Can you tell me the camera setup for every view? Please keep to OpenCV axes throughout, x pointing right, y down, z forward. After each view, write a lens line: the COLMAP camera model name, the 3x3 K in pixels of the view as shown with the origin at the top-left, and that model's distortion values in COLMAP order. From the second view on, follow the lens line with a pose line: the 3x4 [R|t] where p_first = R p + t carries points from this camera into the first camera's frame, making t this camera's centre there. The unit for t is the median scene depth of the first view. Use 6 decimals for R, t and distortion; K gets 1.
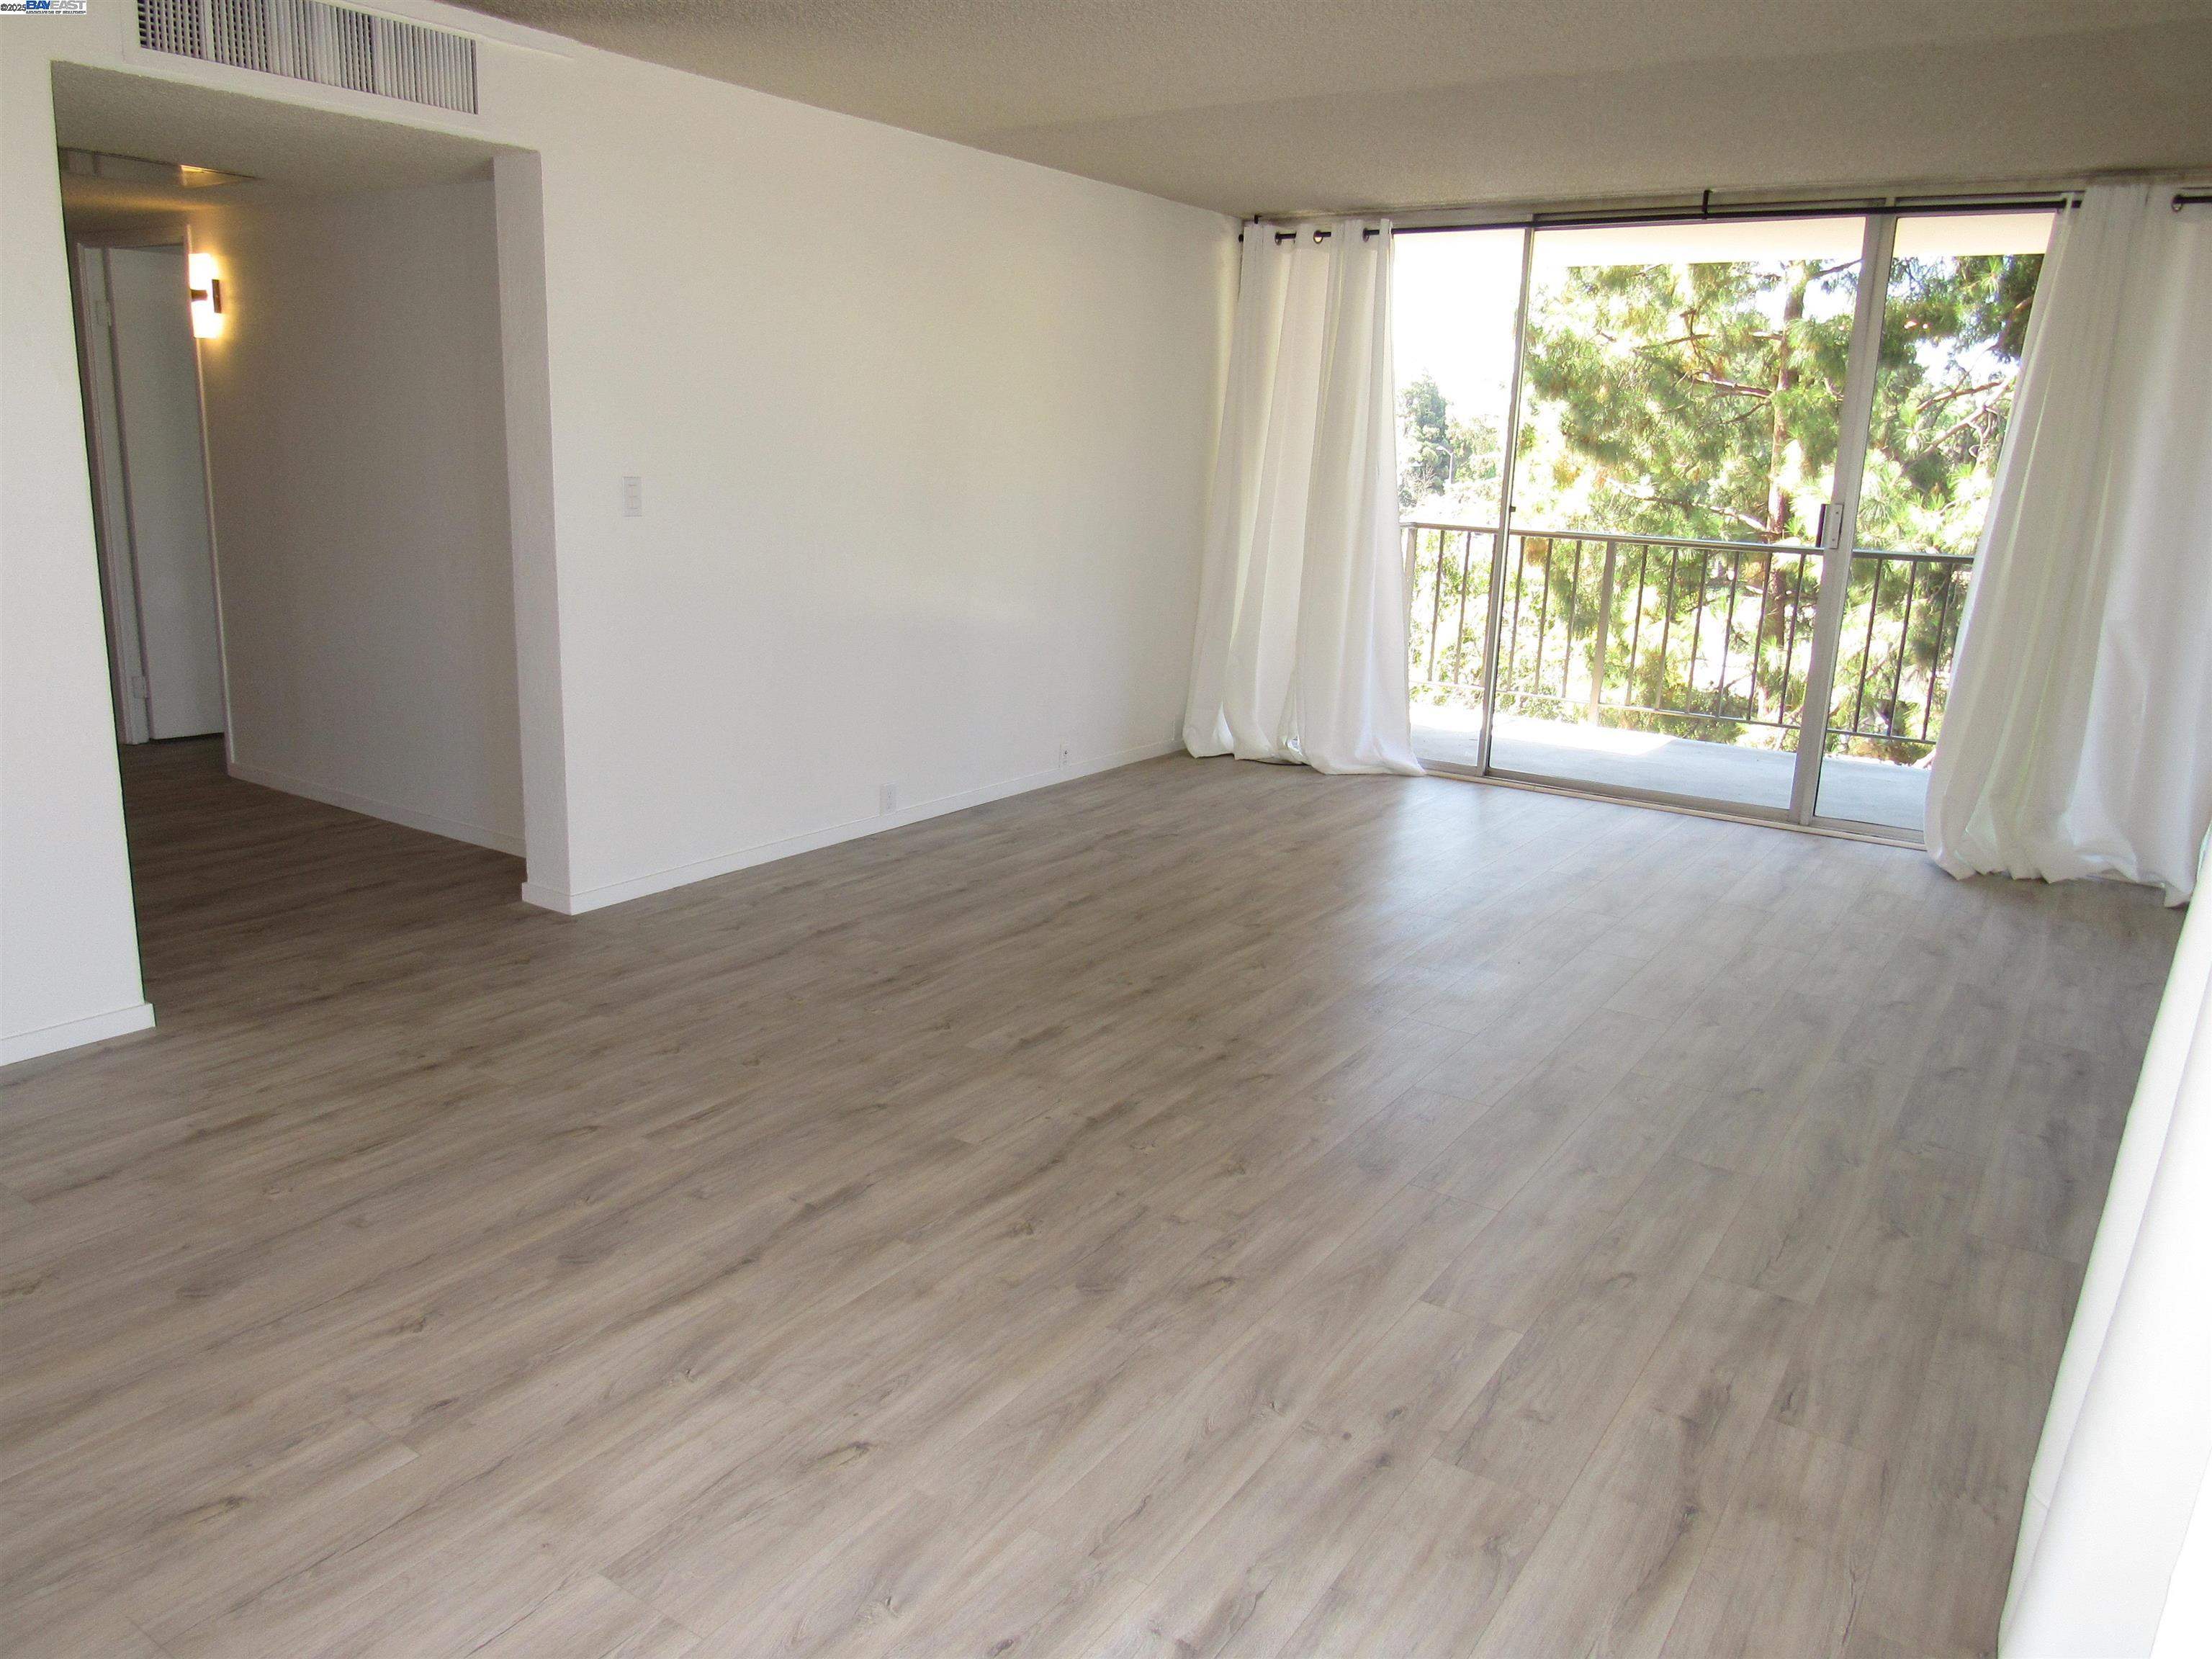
lens RADIAL K [[1592.7, 0, 1095.7], [0, 1592.7, 830.1], [0, 0, 1]] dist [-0.025079, 0.006195]
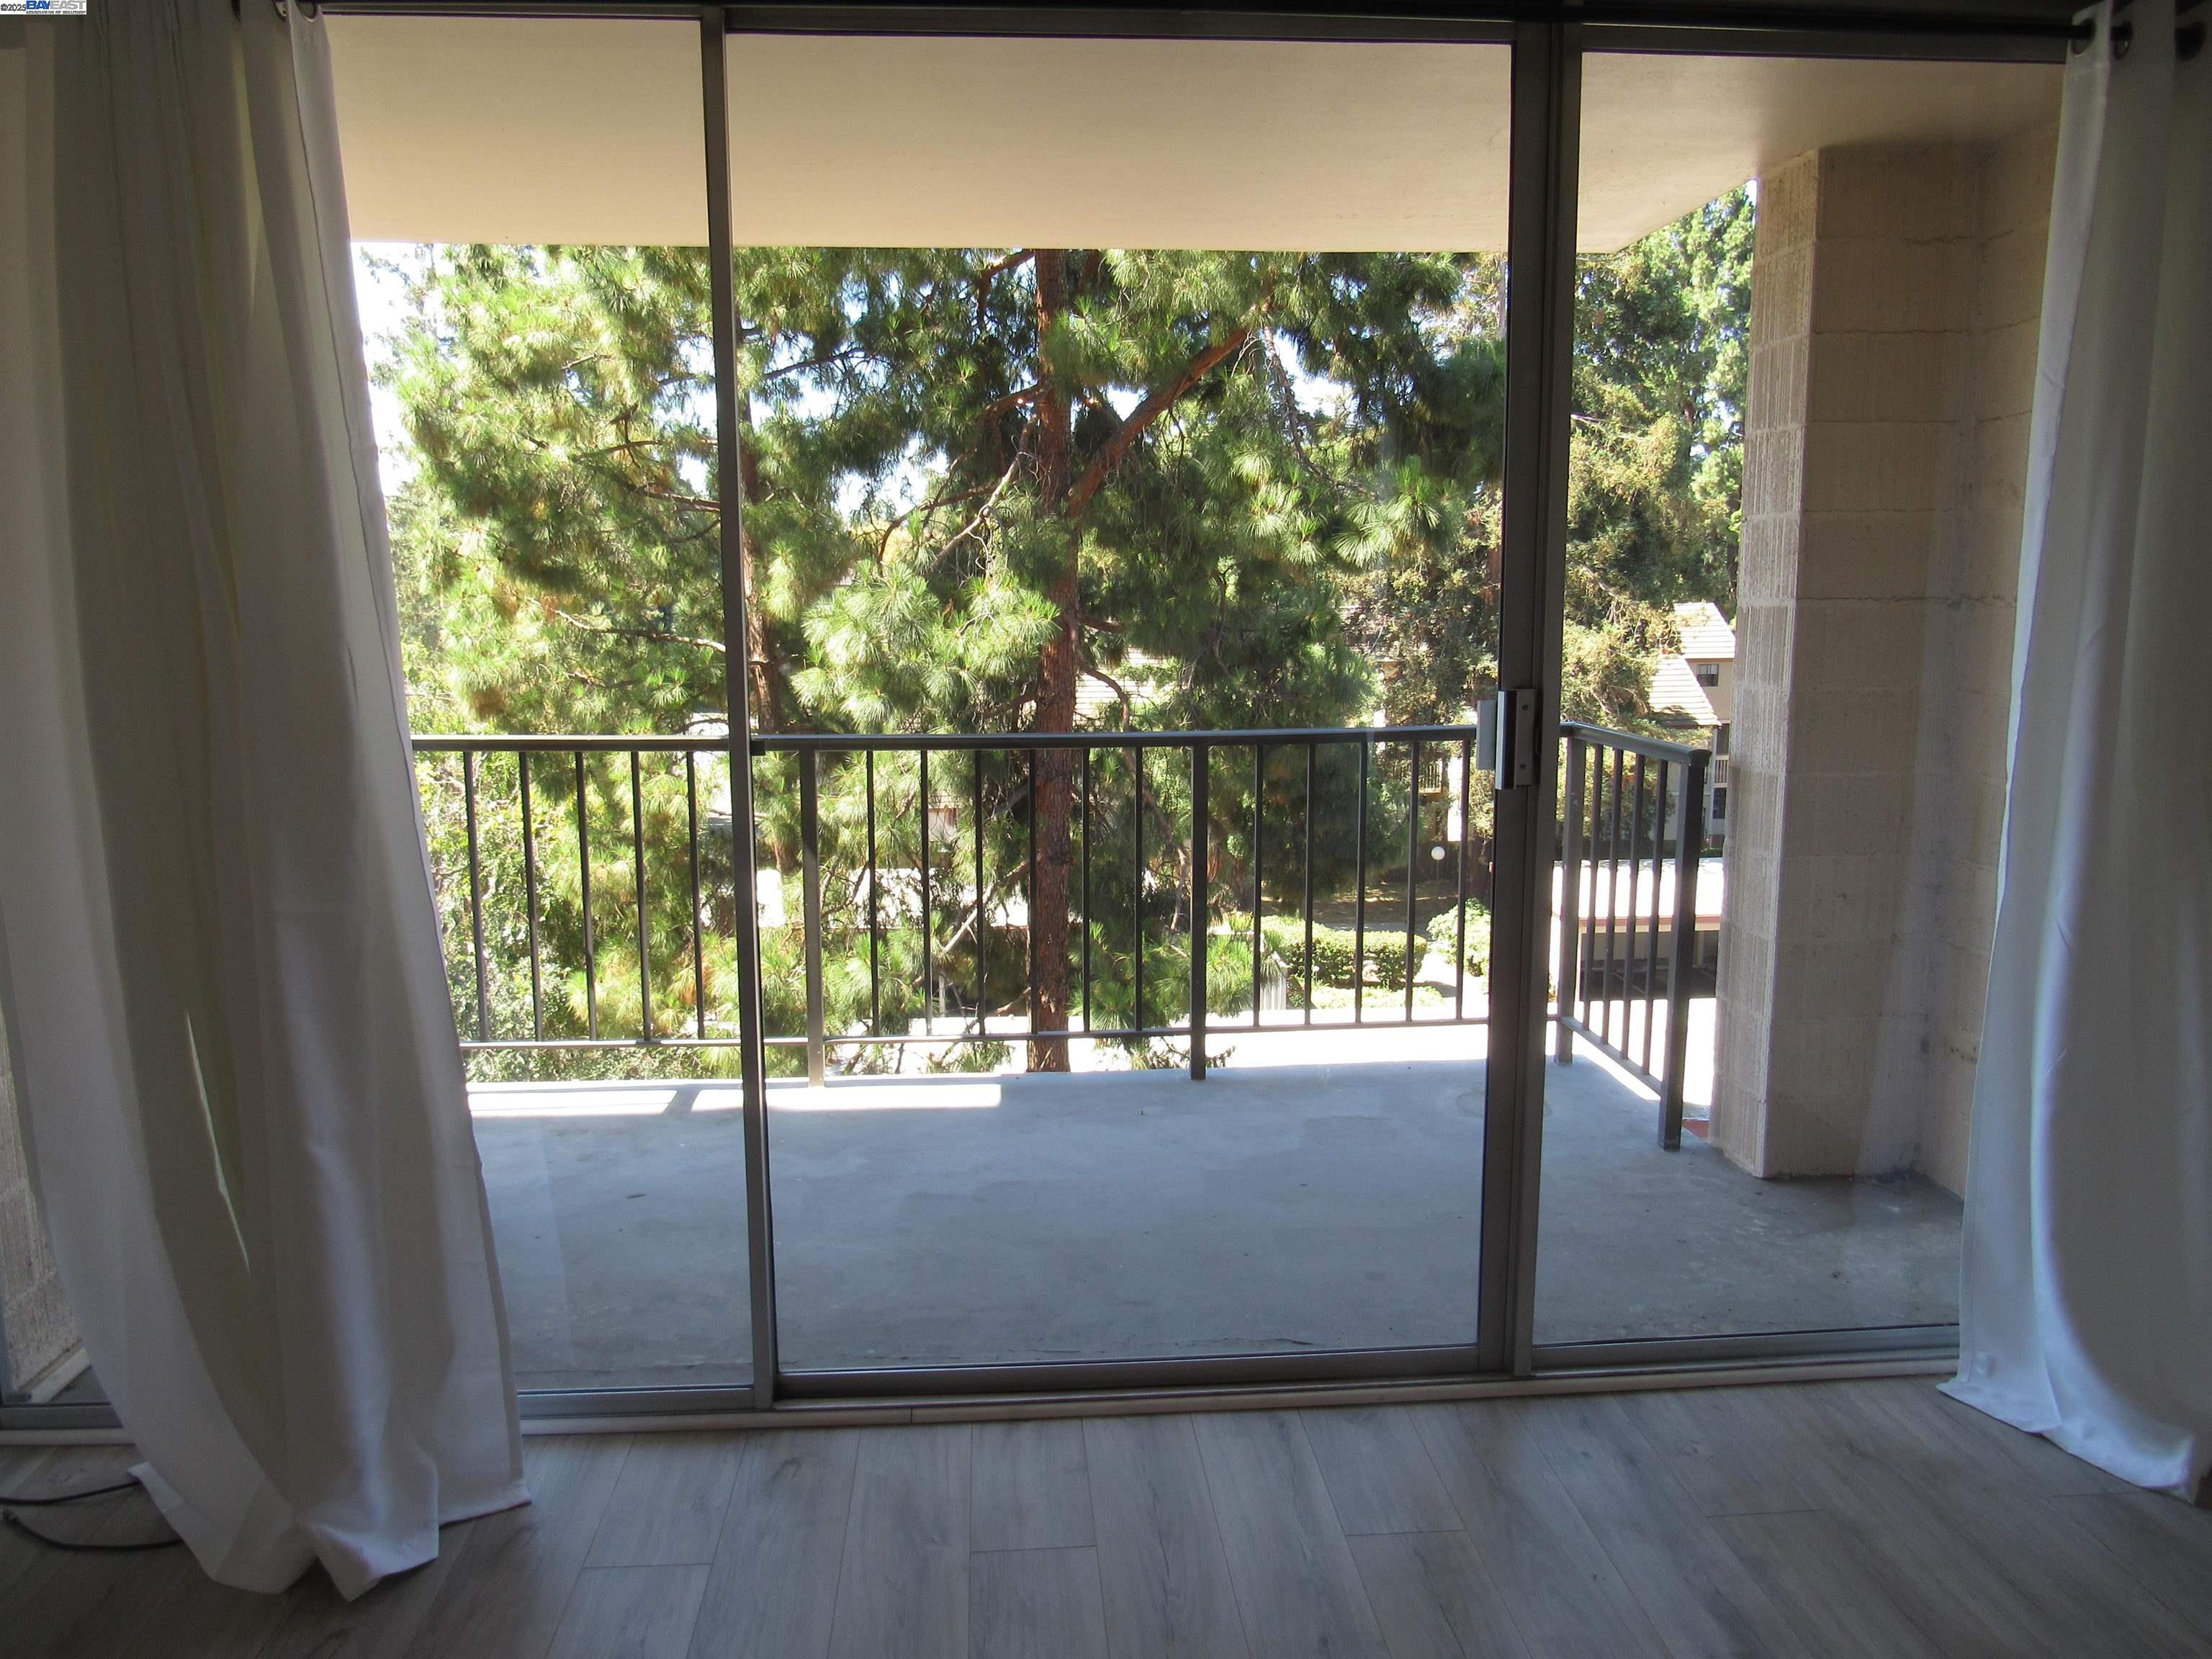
lens RADIAL K [[1592.7, 0, 1095.7], [0, 1592.7, 830.1], [0, 0, 1]] dist [-0.025079, 0.006195]
pose [[0.786874, -0.128395, 0.603609, 0.088478], [0.173631, 0.984666, -0.016897, -0.153363], [-0.592184, 0.118101, 0.797101, 0.624166]]
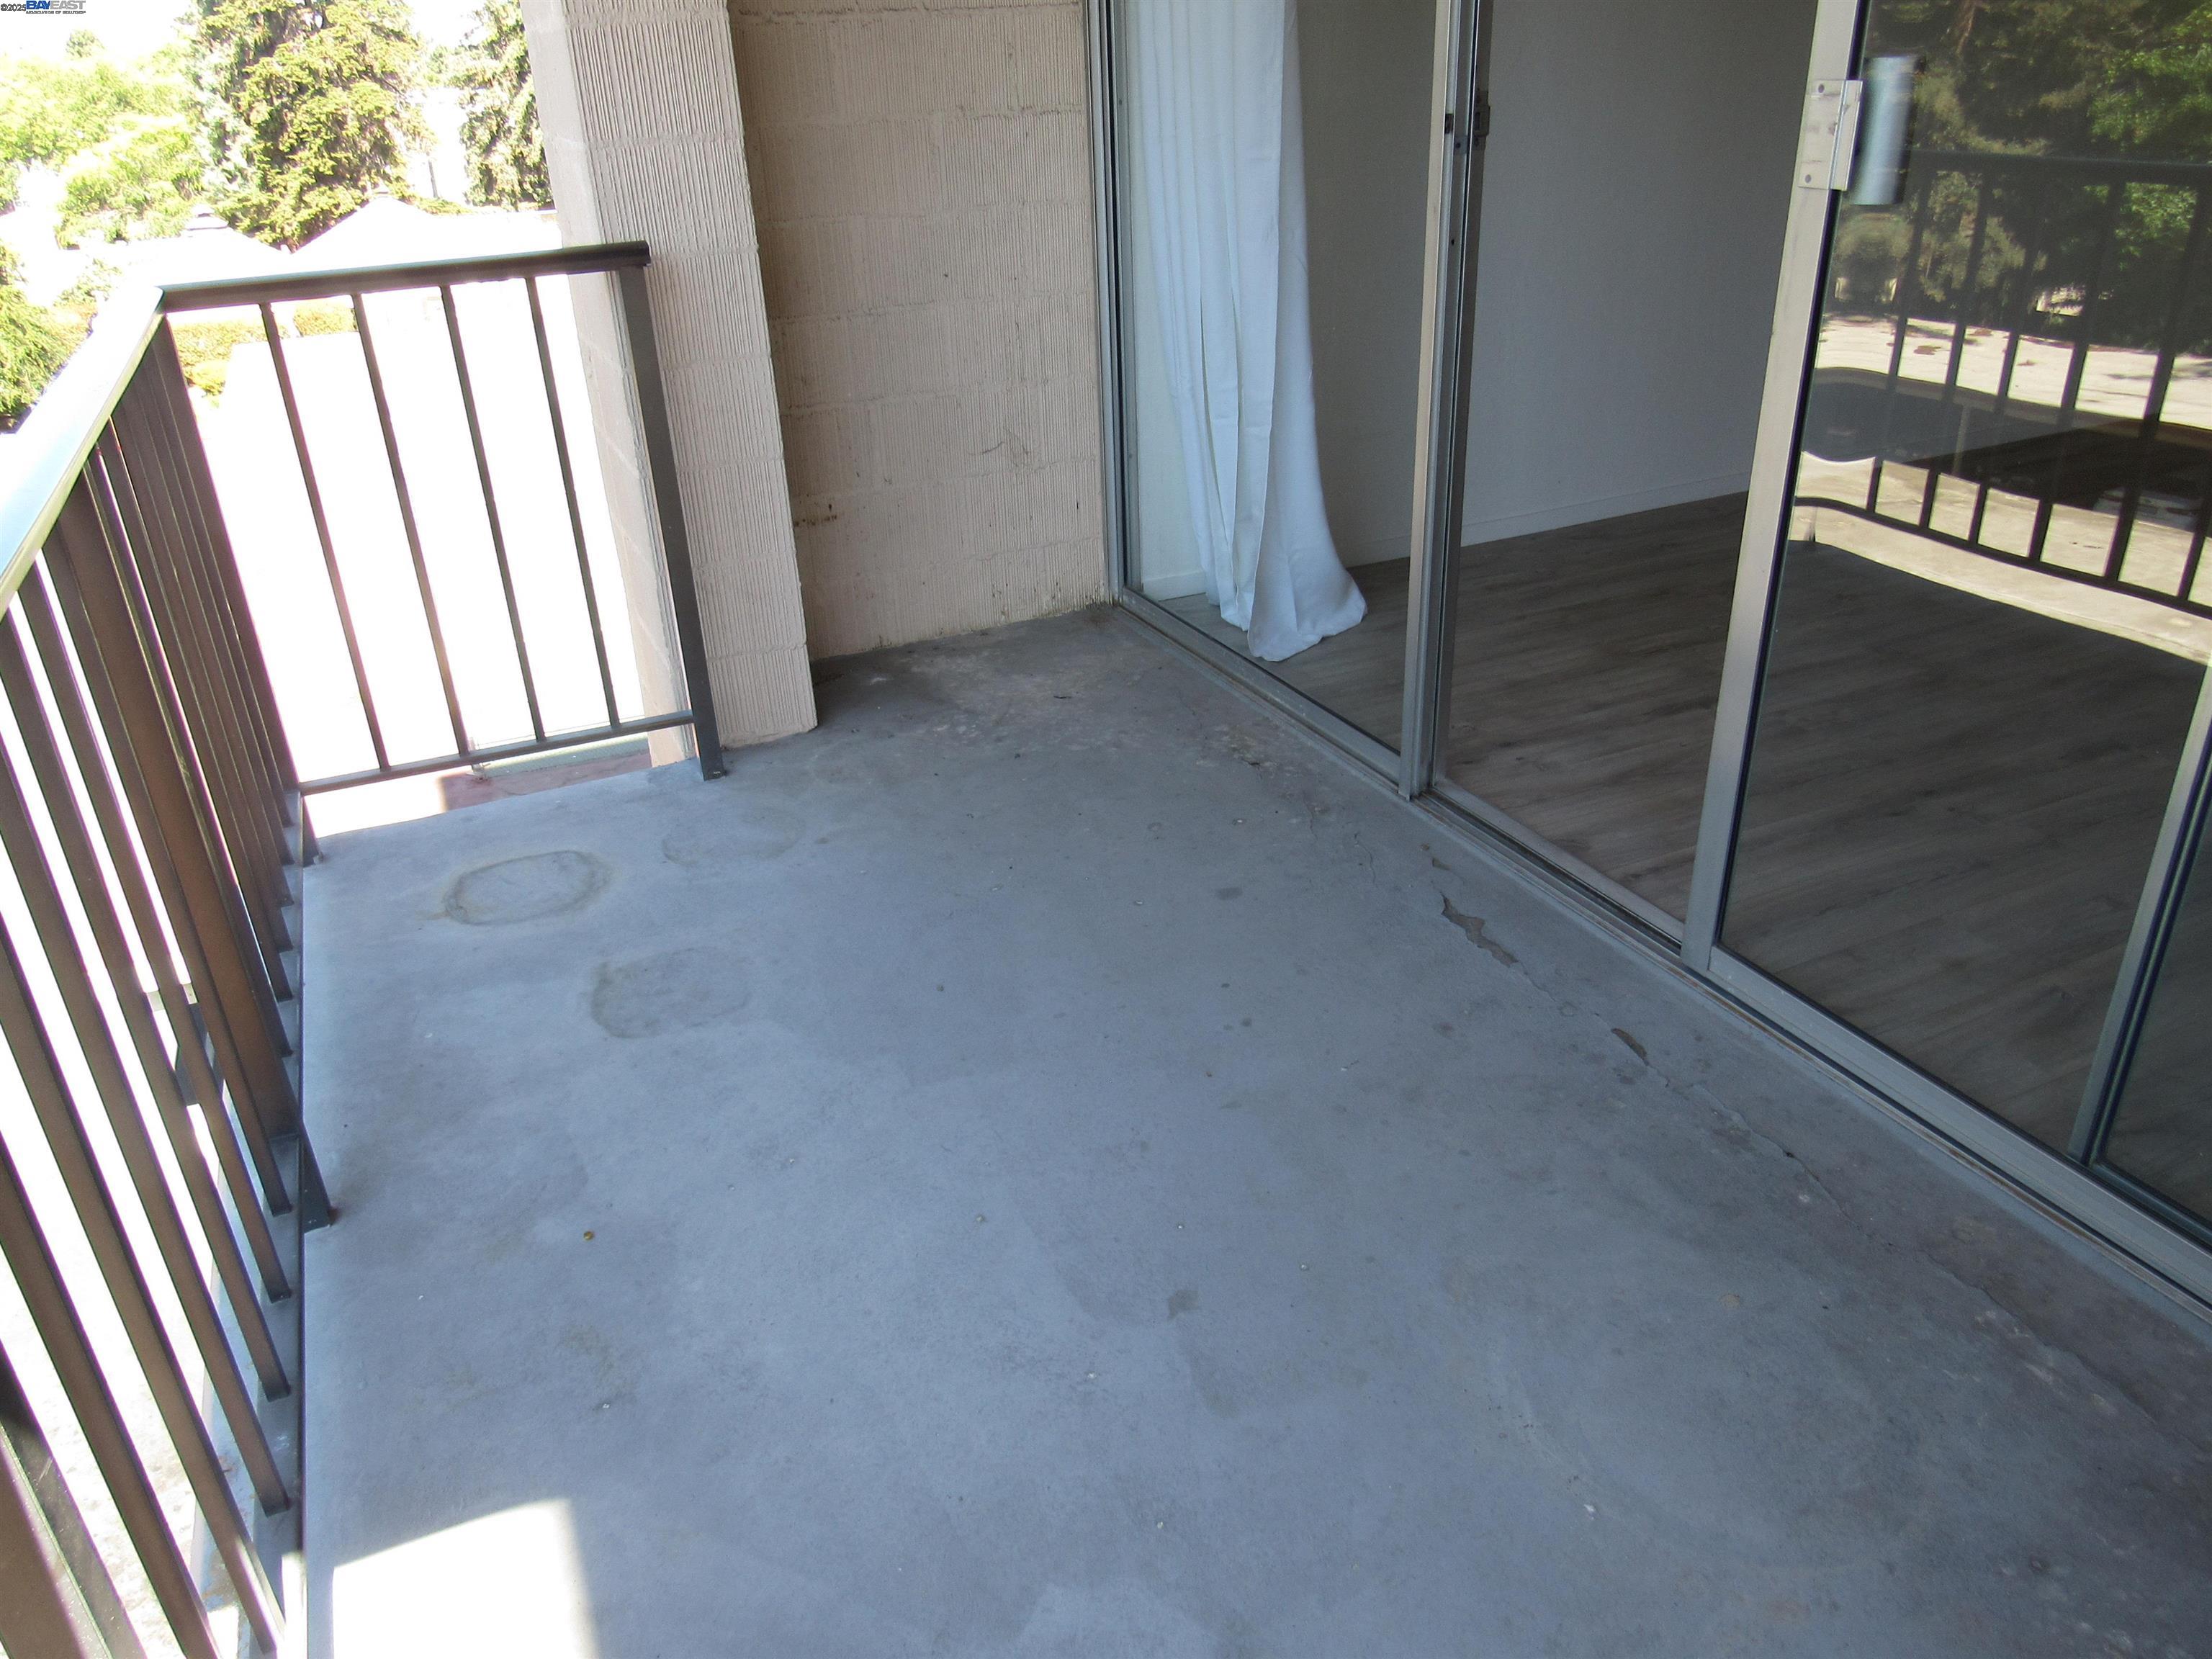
lens RADIAL K [[1592.7, 0, 1095.7], [0, 1592.7, 830.1], [0, 0, 1]] dist [-0.025079, 0.006195]
pose [[-0.856888, -0.230715, 0.460993, 0.270209], [0.128711, 0.770183, 0.624702, -0.271913], [-0.499177, 0.594634, -0.630264, 1.205225]]
